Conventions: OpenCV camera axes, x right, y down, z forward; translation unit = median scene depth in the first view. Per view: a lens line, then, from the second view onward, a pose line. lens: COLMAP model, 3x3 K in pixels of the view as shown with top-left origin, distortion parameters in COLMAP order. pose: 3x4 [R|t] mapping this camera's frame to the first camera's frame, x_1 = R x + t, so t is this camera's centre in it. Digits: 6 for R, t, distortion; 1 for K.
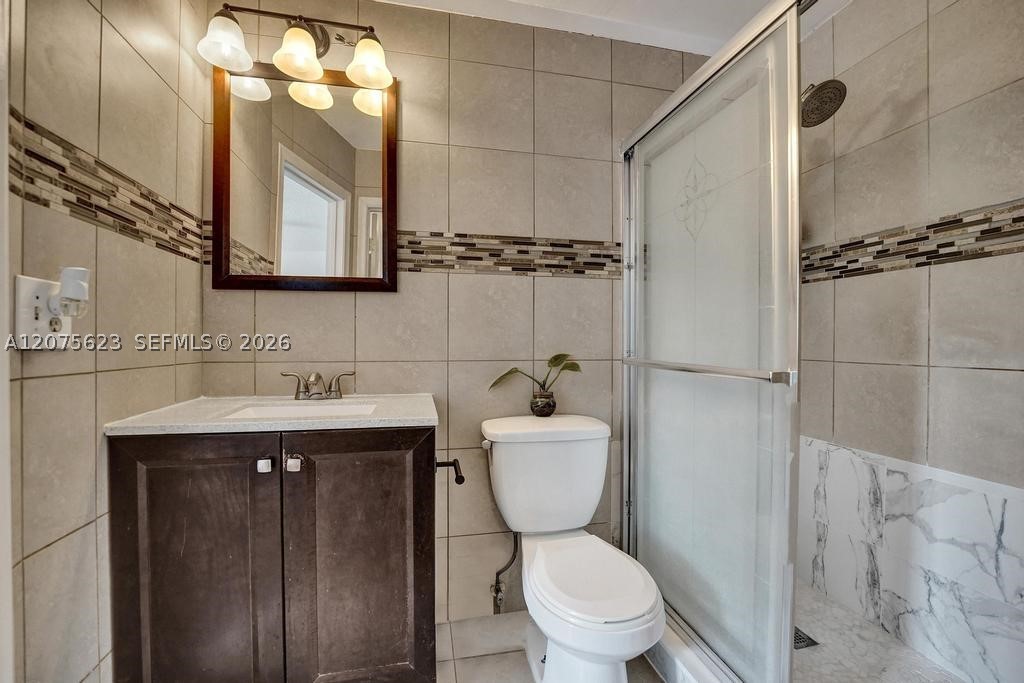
lens RADIAL K [[421.1, 0, 505.7], [0, 421.1, 347.4], [0, 0, 1]] dist [-0.027516, 0.001621]
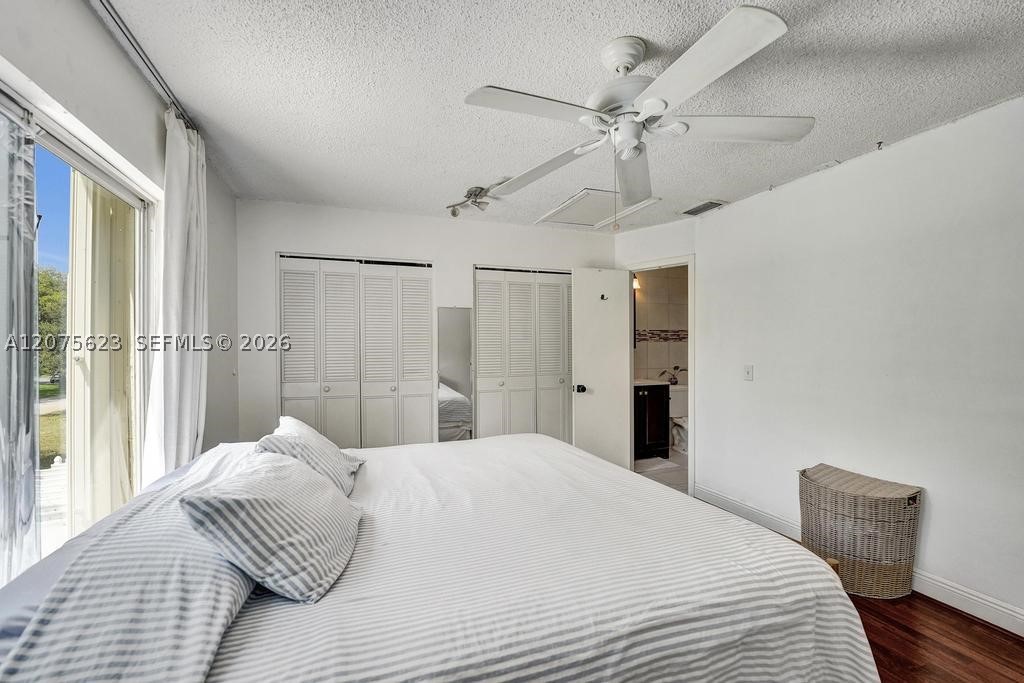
lens RADIAL K [[421.1, 0, 504.7], [0, 421.1, 344.2], [0, 0, 1]] dist [-0.027516, 0.001621]
pose [[0.990151, -0.006343, 0.139863, -1.720492], [0.007912, 0.999912, -0.010667, -0.134226], [-0.139783, 0.011668, 0.990113, -2.123646]]
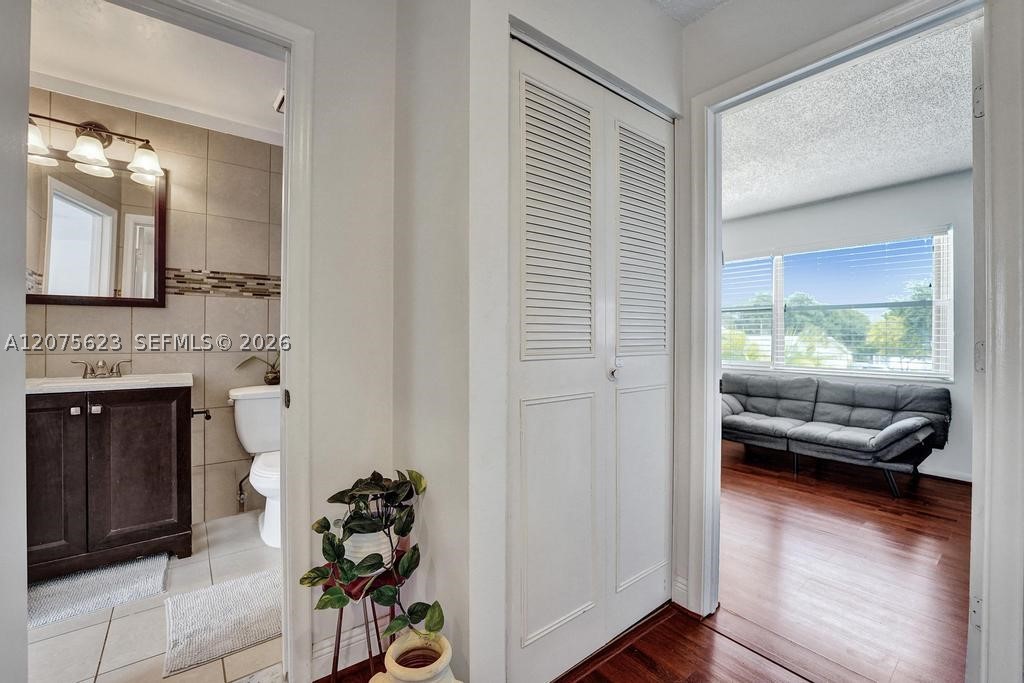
lens RADIAL K [[421.1, 0, 504.7], [0, 421.1, 336.1], [0, 0, 1]] dist [-0.027516, 0.001621]
pose [[0.904559, 0.001955, 0.426343, 0.216422], [0.003577, 0.999919, -0.012175, -0.004569], [-0.426333, 0.012538, 0.904479, -0.883393]]
